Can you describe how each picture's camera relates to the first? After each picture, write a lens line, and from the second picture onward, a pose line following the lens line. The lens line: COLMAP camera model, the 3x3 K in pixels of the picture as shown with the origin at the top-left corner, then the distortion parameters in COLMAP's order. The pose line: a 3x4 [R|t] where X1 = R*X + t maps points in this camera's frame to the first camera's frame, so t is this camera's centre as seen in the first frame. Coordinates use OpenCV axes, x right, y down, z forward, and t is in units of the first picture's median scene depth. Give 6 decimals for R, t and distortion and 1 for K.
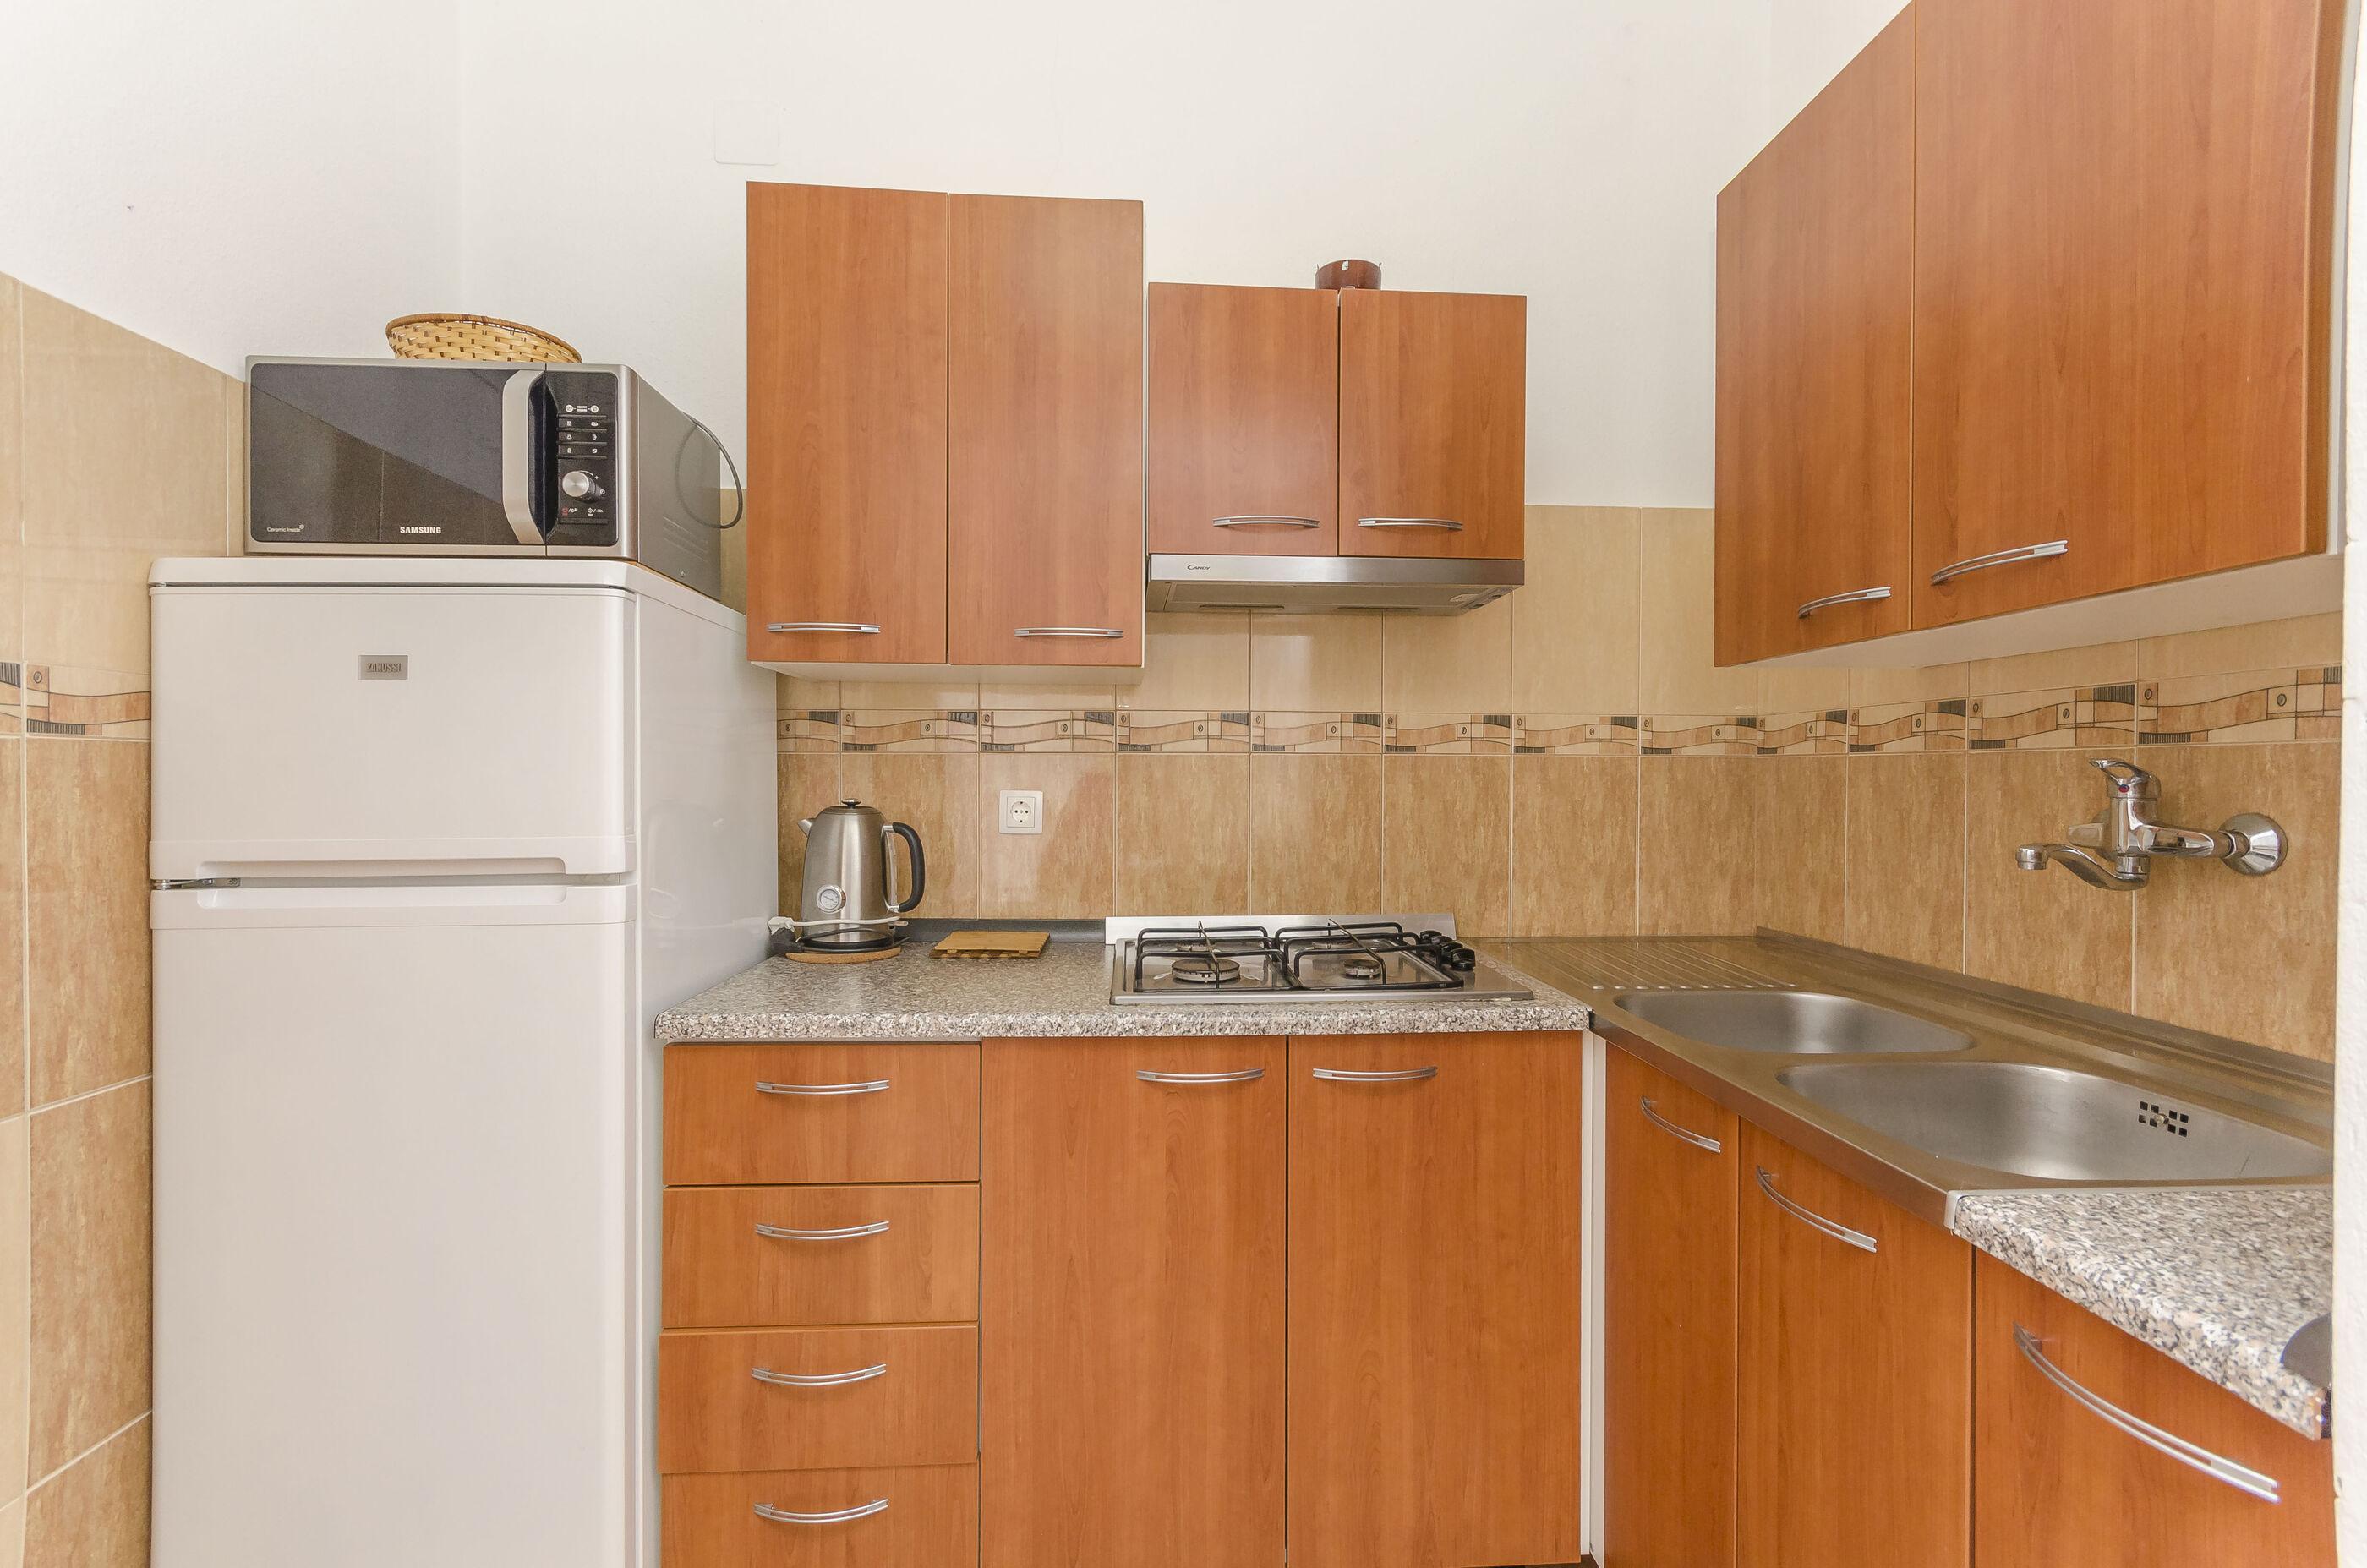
lens RADIAL K [[1019.0, 0, 1201.6], [0, 1019.0, 784.1], [0, 0, 1]] dist [0.006817, -0.000850]
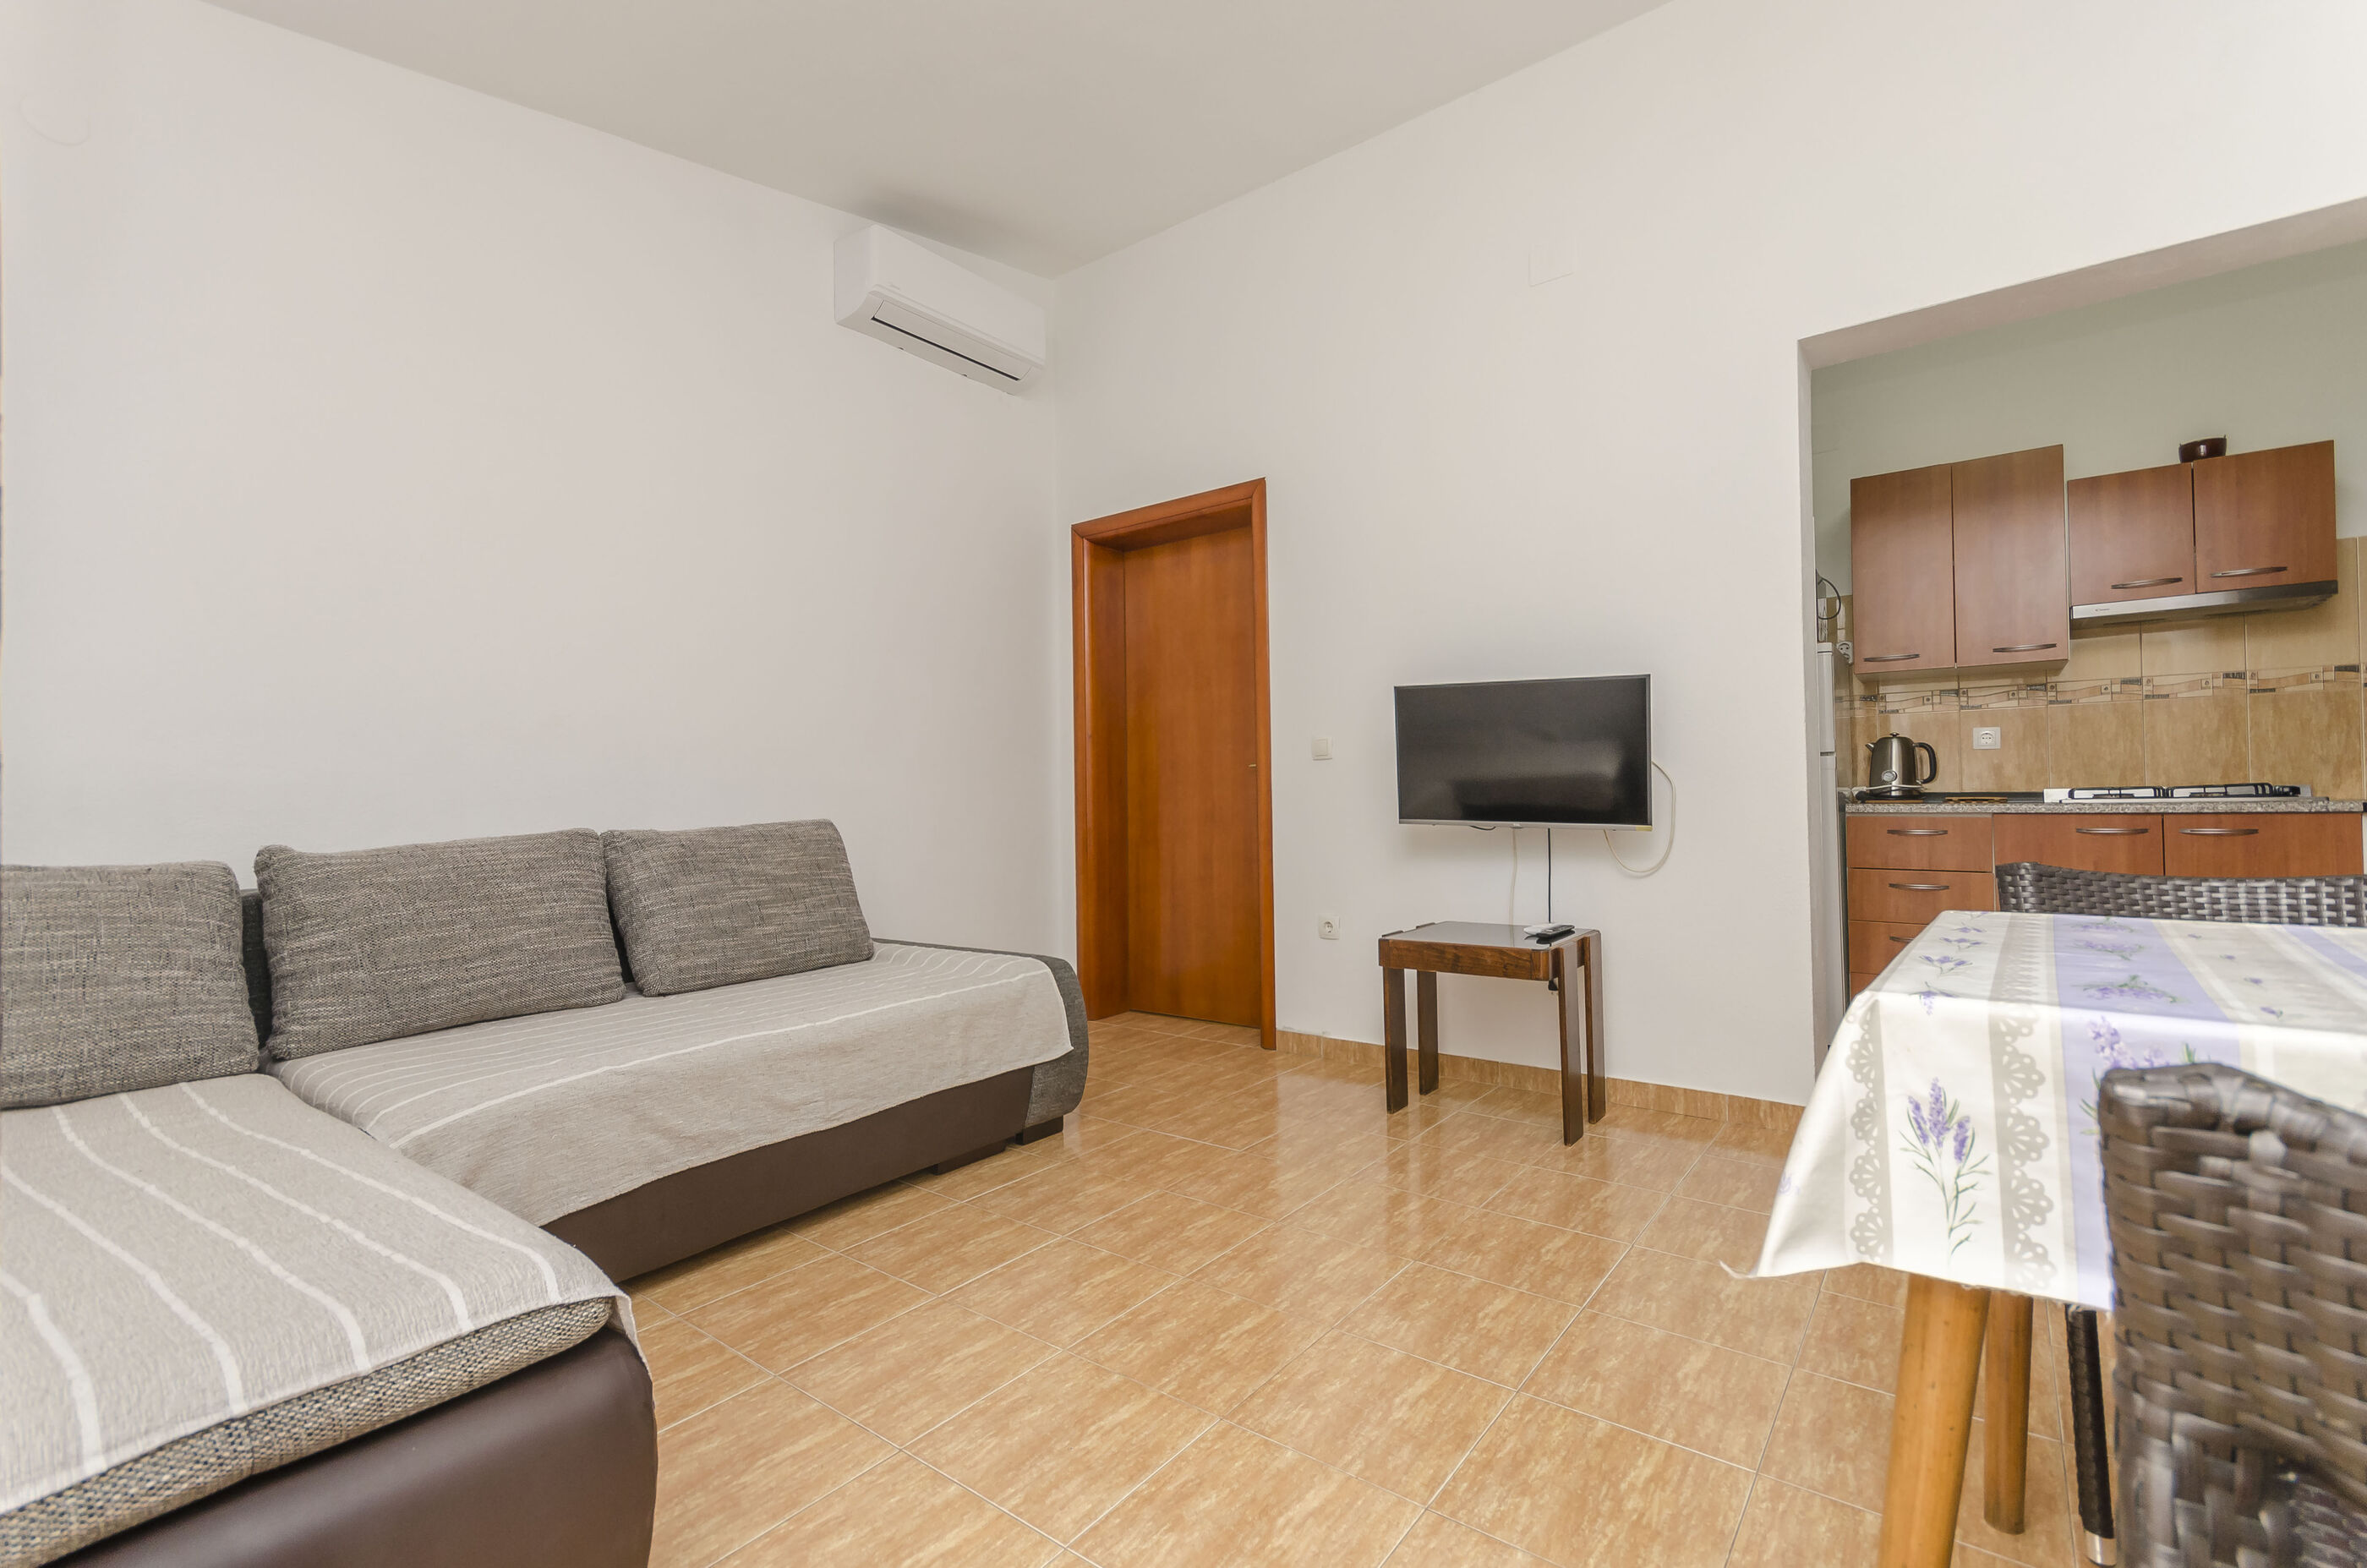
lens RADIAL K [[1019.0, 0, 1202.4], [0, 1019.0, 783.9], [0, 0, 1]] dist [0.006817, -0.000850]
pose [[0.749214, -0.024644, -0.661870, -0.004366], [0.009484, 0.999604, -0.026483, 0.159276], [0.662260, 0.013564, 0.749151, -1.555730]]
